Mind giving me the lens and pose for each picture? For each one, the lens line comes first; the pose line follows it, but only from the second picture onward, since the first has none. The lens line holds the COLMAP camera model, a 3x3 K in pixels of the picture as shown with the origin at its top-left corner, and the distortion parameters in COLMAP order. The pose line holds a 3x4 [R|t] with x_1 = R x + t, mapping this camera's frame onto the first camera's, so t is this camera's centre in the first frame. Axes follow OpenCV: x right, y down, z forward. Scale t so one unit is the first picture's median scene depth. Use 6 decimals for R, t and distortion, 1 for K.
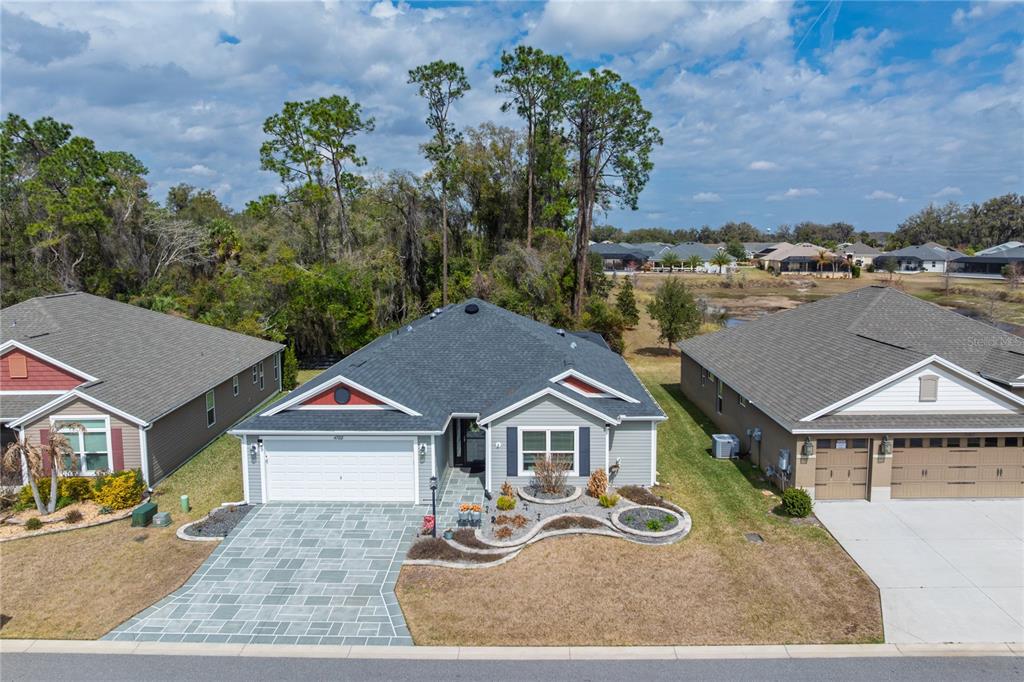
lens RADIAL K [[724.8, 0, 507.4], [0, 724.8, 303.4], [0, 0, 1]] dist [-0.034805, -0.004913]
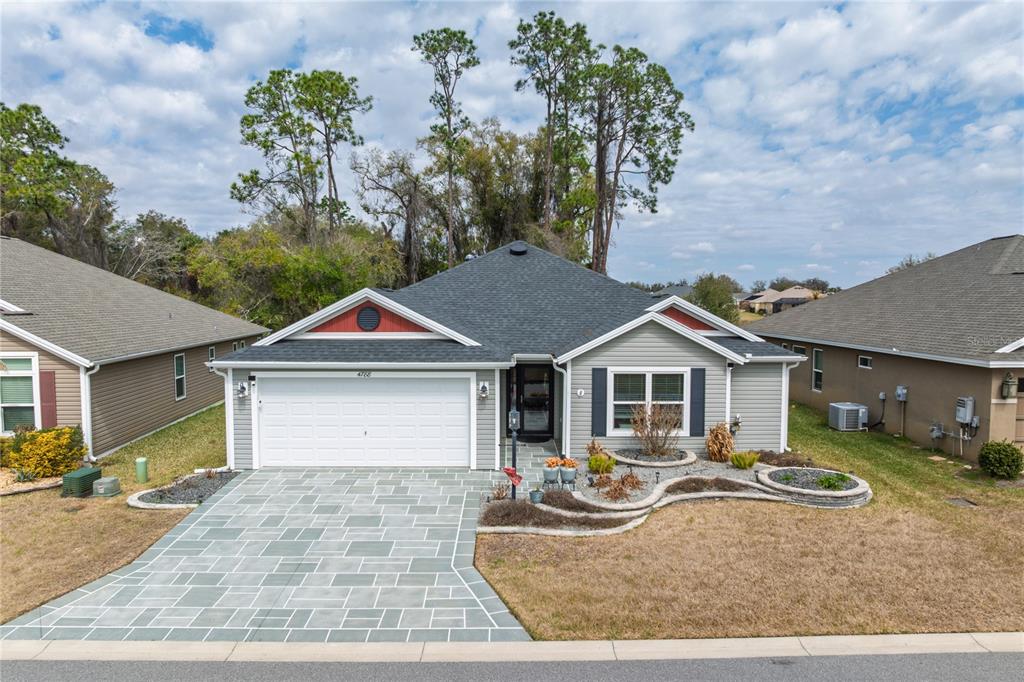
lens RADIAL K [[724.8, 0, 511.4], [0, 724.8, 346.9], [0, 0, 1]] dist [-0.034805, -0.004913]
pose [[0.999085, 0.008003, 0.042021, -0.114282], [-0.007183, 0.999781, -0.019631, 0.164851], [-0.042169, 0.019311, 0.998924, 0.272308]]
